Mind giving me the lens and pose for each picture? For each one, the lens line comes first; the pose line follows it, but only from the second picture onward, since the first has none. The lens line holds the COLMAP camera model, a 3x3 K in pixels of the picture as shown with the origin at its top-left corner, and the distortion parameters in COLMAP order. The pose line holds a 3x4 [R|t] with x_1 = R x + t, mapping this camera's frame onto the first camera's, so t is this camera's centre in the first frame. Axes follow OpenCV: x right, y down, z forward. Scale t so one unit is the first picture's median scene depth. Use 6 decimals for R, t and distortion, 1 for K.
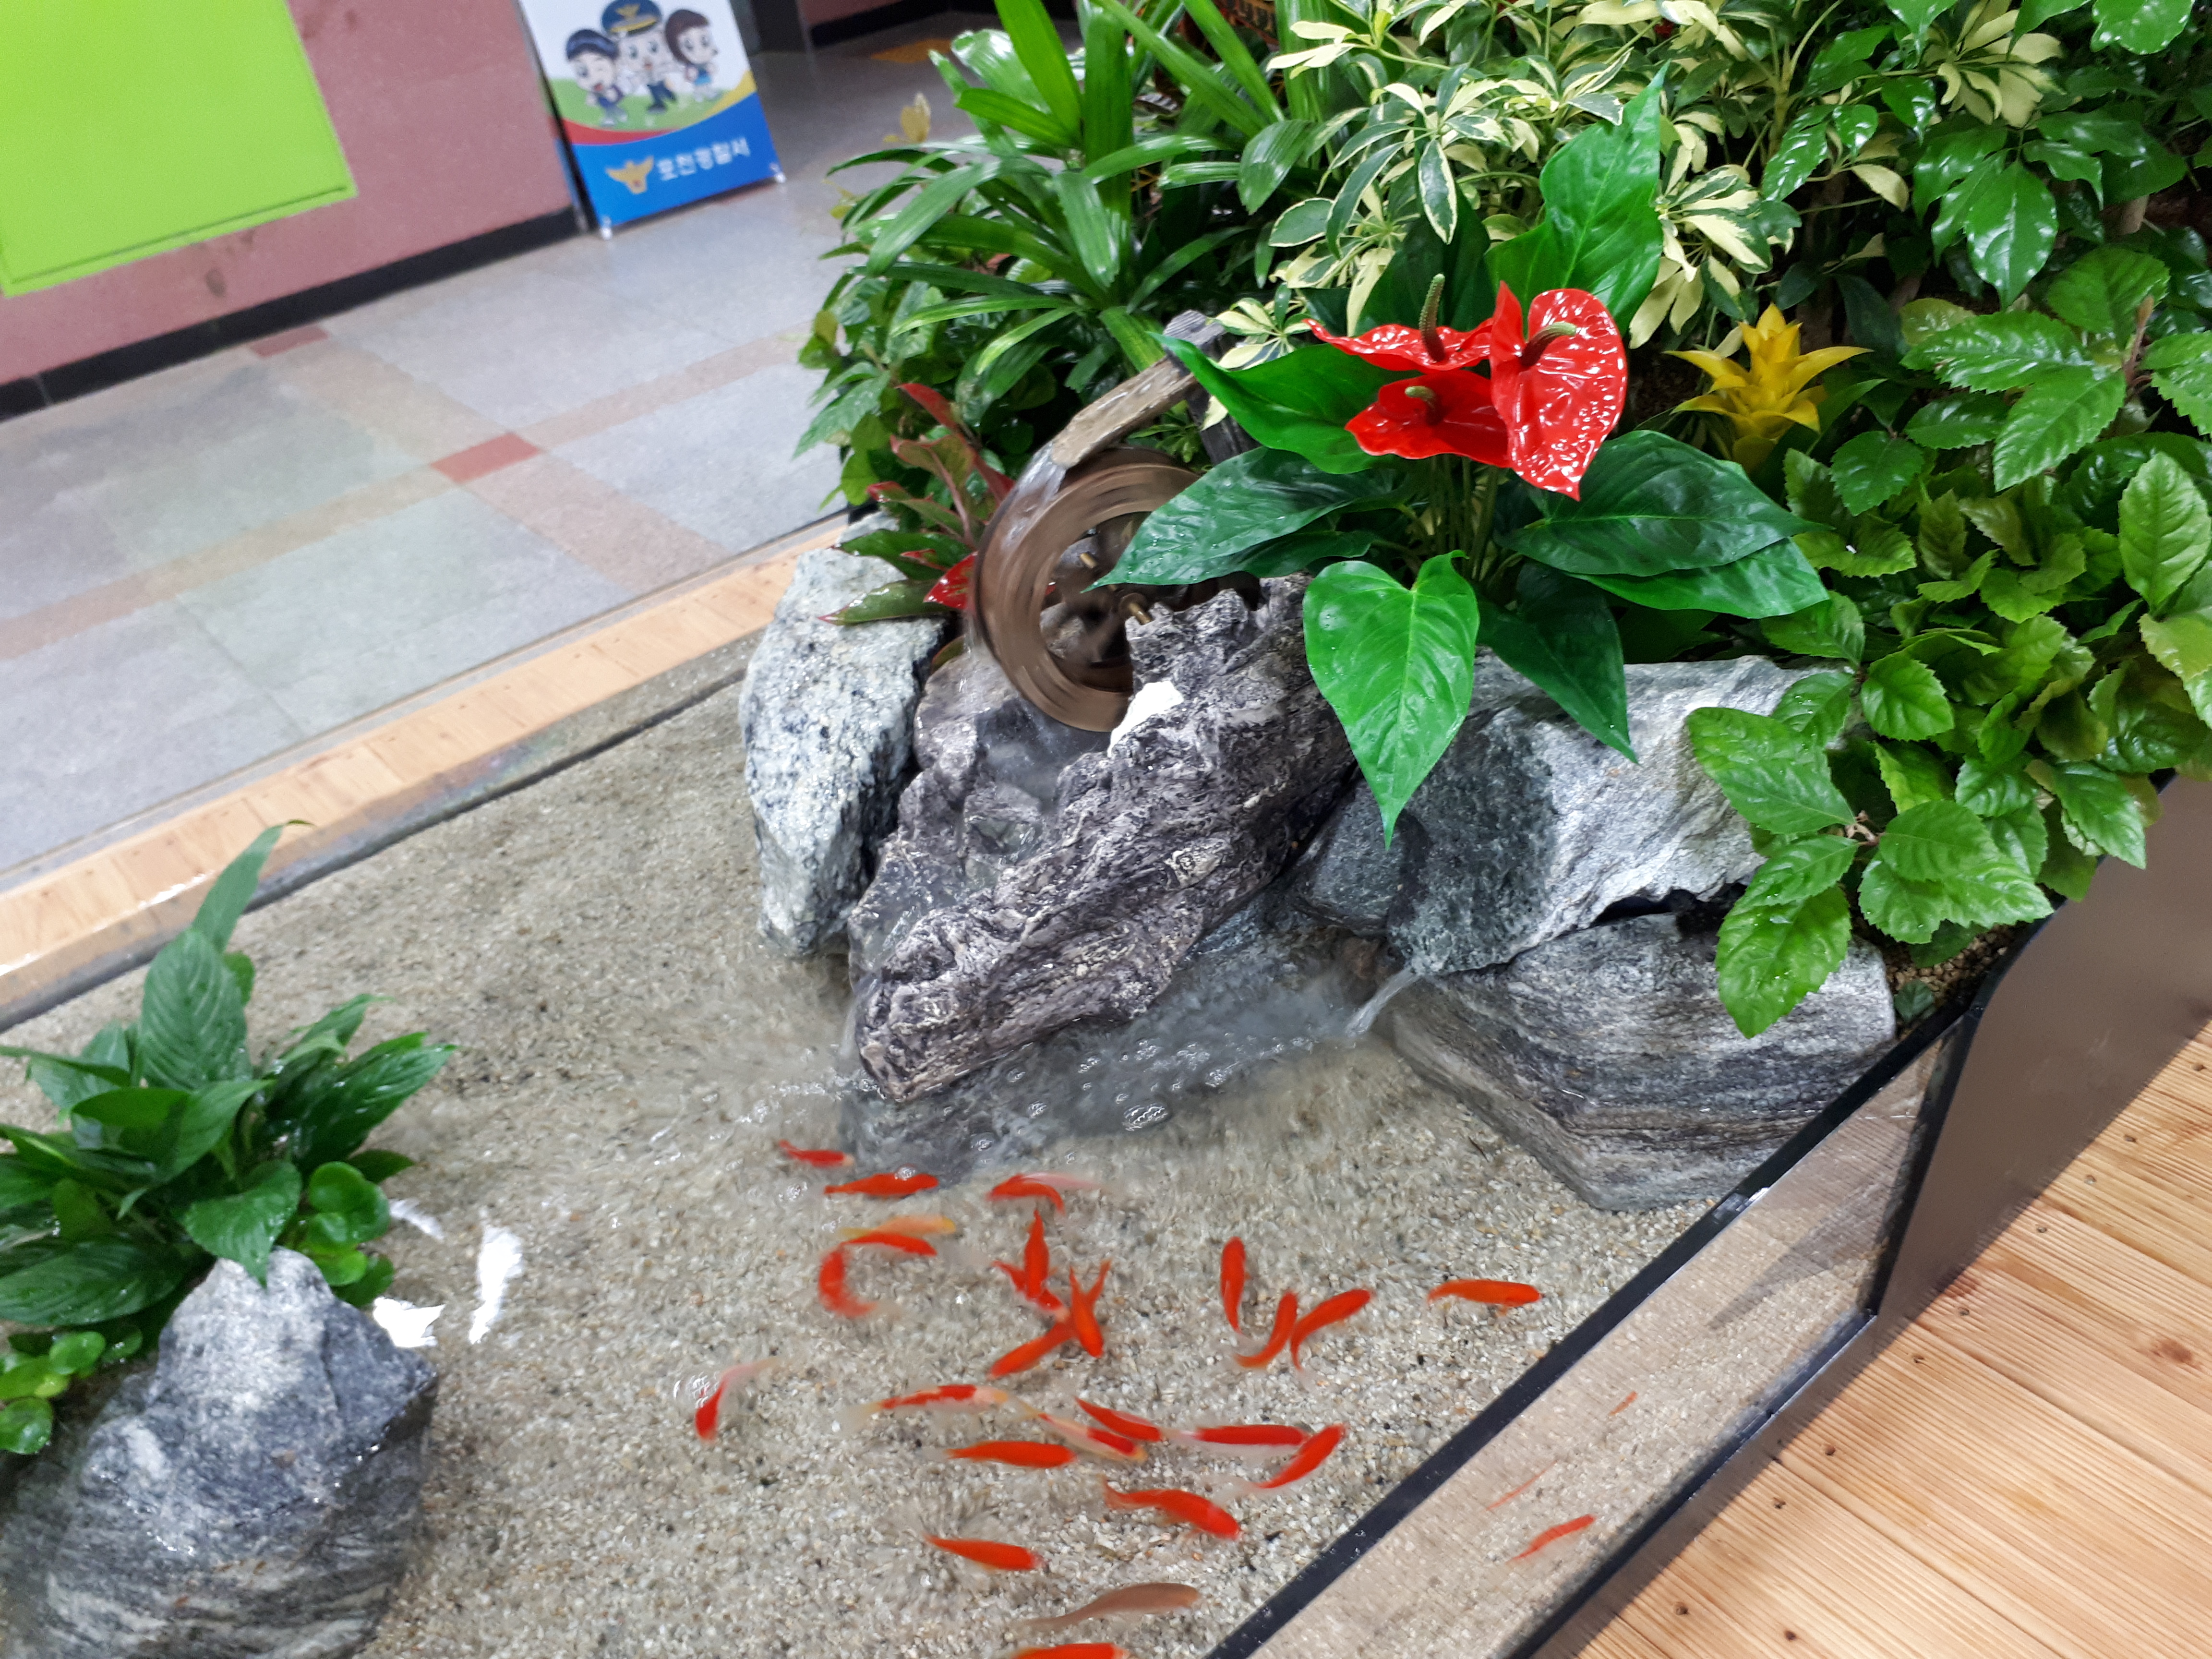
lens RADIAL K [[1816.3, 0, 1106.0], [0, 1816.3, 829.5], [0, 0, 1]] dist [0.026374, -0.005203]
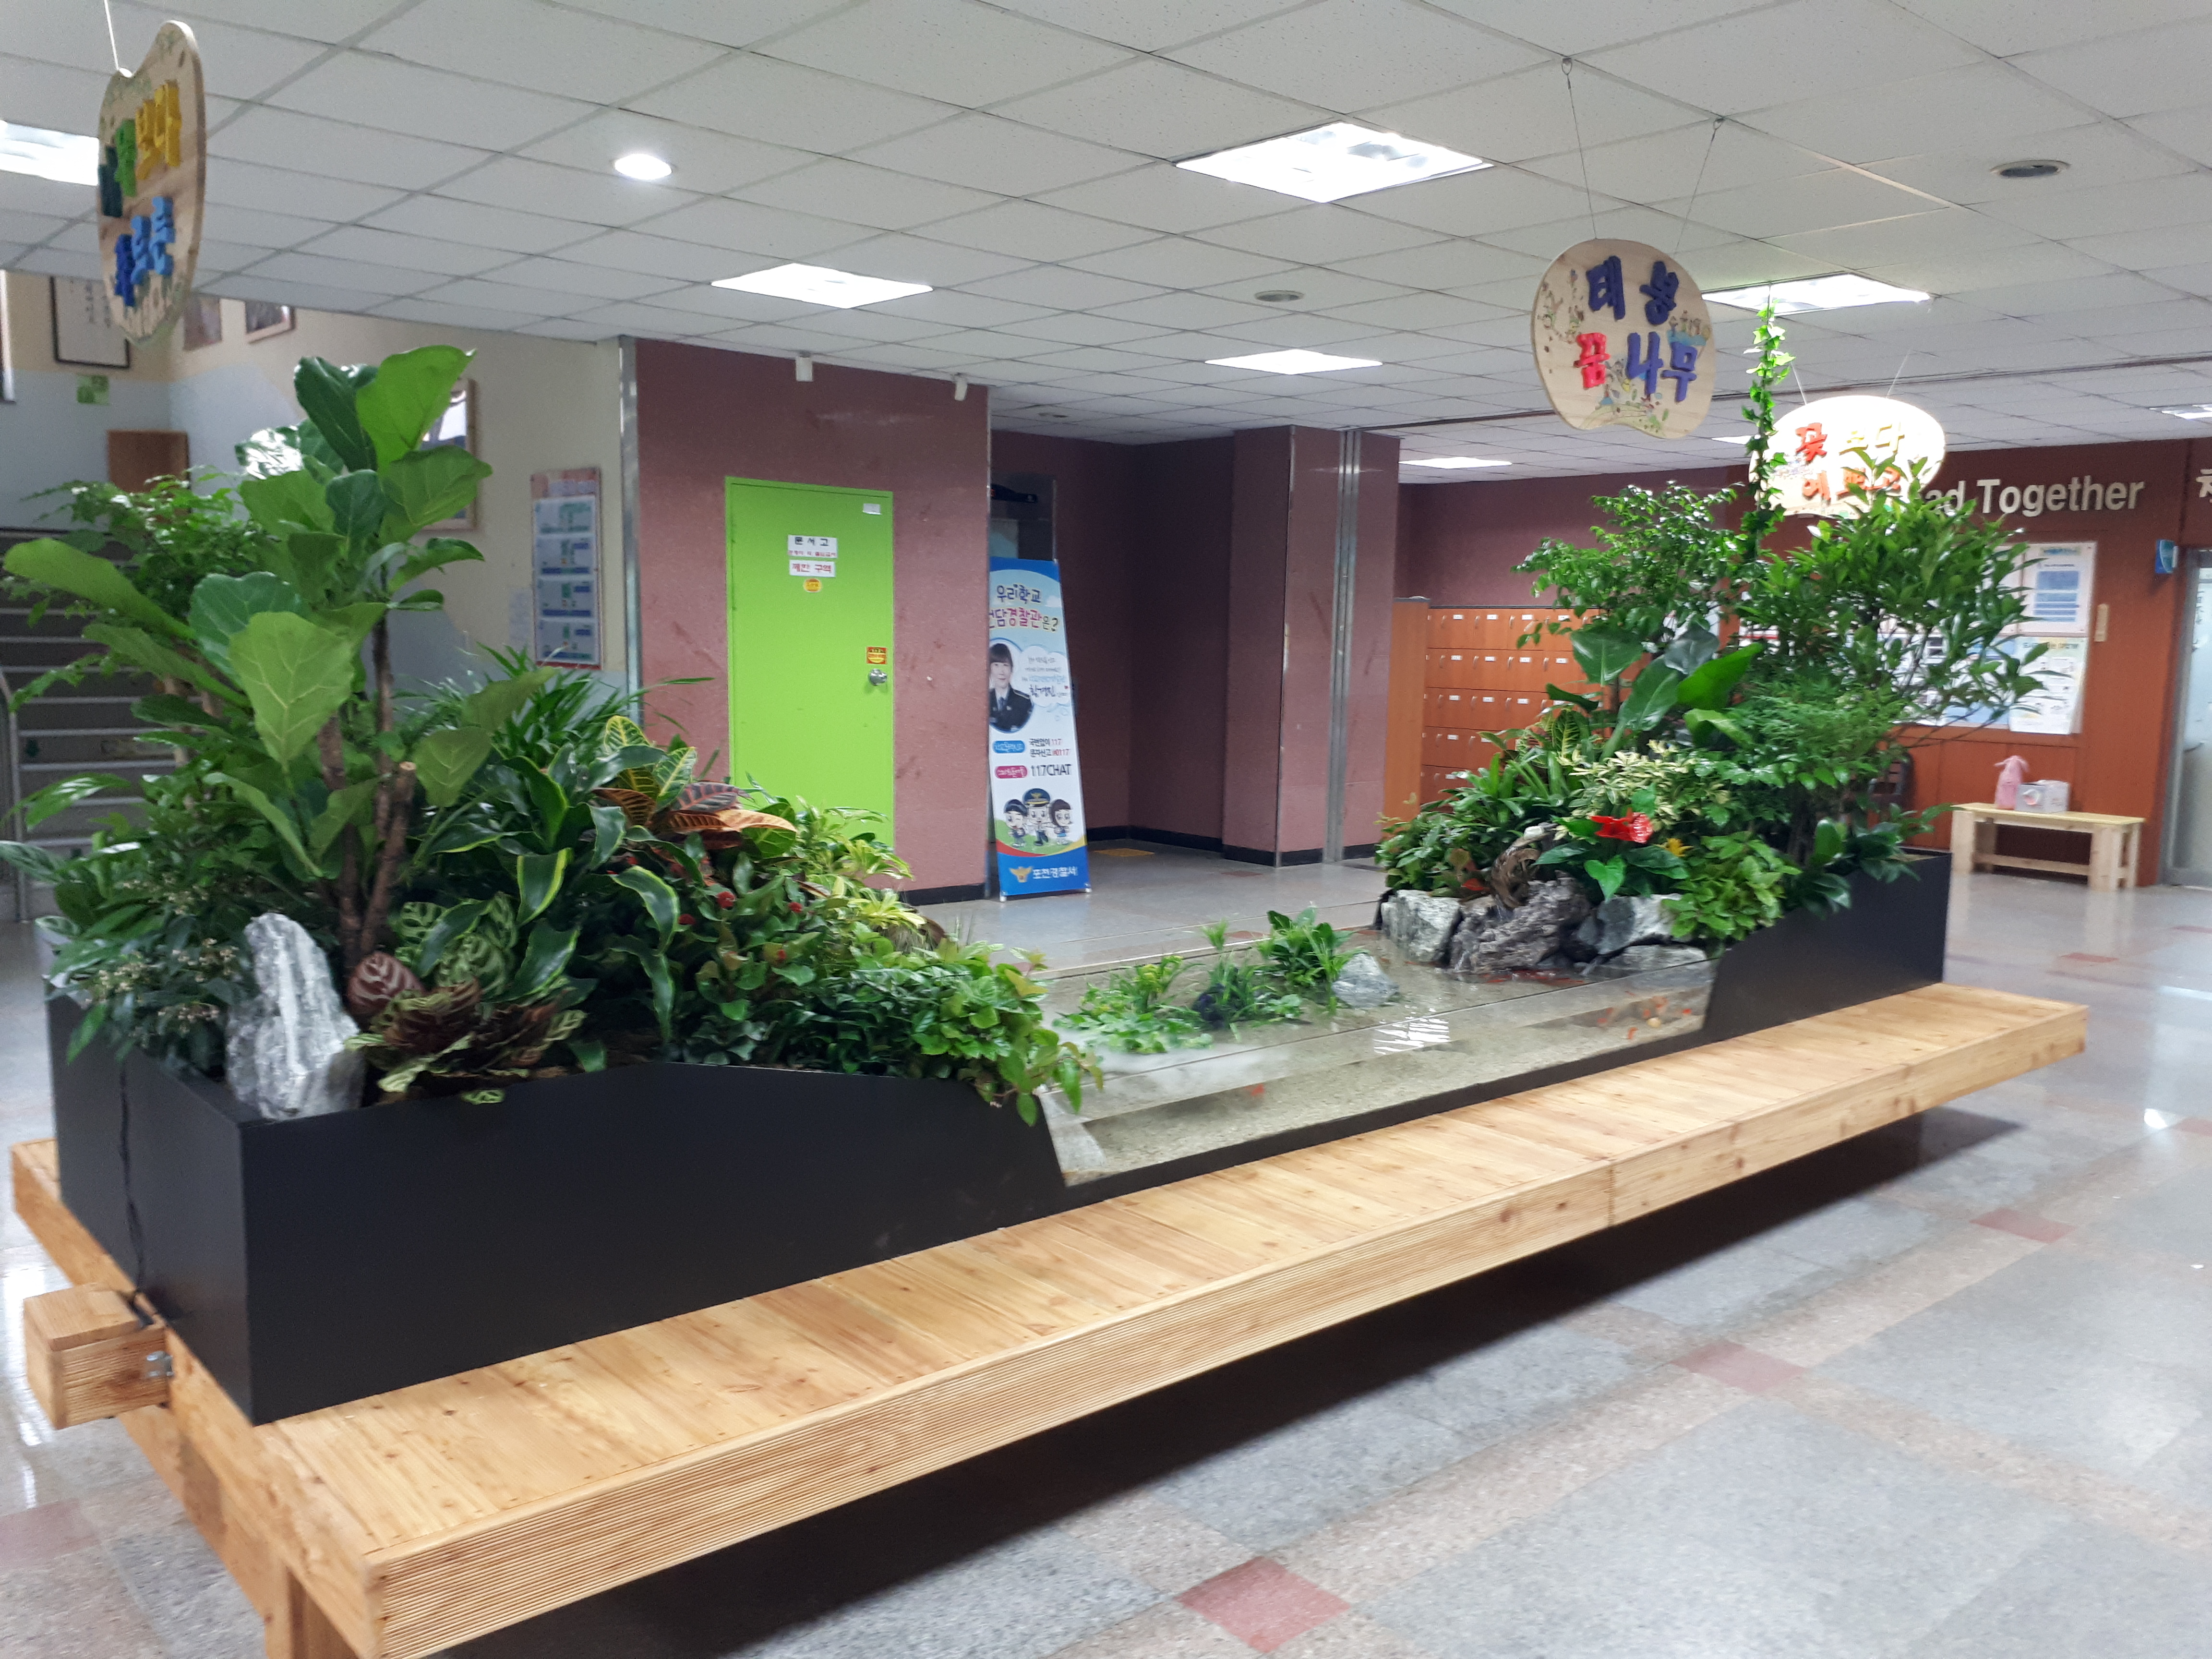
lens RADIAL K [[1816.3, 0, 1106.0], [0, 1816.3, 829.5], [0, 0, 1]] dist [0.026374, -0.005203]
pose [[0.984913, 0.160439, 0.064852, -0.307912], [-0.111707, 0.875663, -0.469826, 0.462131], [-0.132167, 0.455494, 0.880374, -0.654288]]
